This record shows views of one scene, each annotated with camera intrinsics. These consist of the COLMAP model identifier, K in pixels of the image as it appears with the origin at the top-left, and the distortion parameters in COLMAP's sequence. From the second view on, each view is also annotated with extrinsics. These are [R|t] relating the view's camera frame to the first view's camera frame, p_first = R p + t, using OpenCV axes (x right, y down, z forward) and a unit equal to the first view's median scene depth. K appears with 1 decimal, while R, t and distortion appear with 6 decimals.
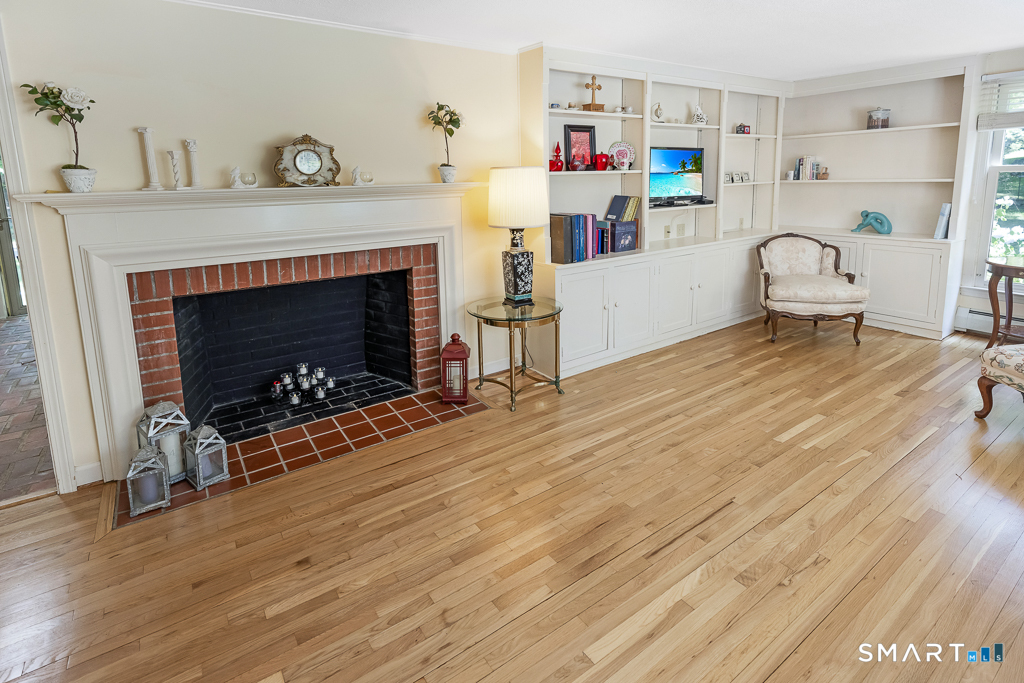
lens RADIAL K [[504.8, 0, 518.8], [0, 504.8, 250.2], [0, 0, 1]] dist [0.003371, 0.000183]
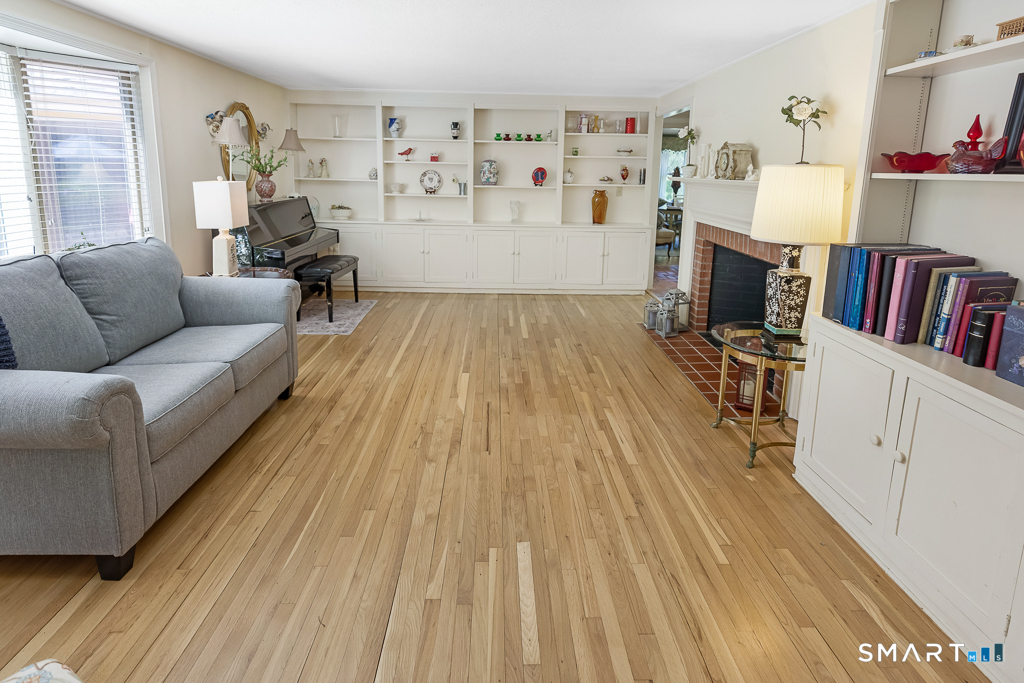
lens RADIAL K [[509.6, 0, 488.0], [0, 509.6, 261.1], [0, 0, 1]] dist [0.001463, 0.000286]
pose [[-0.583380, 0.151887, -0.797871, 0.888130], [-0.128468, 0.952736, 0.275300, -0.168156], [0.801975, 0.263105, -0.536294, 1.040767]]
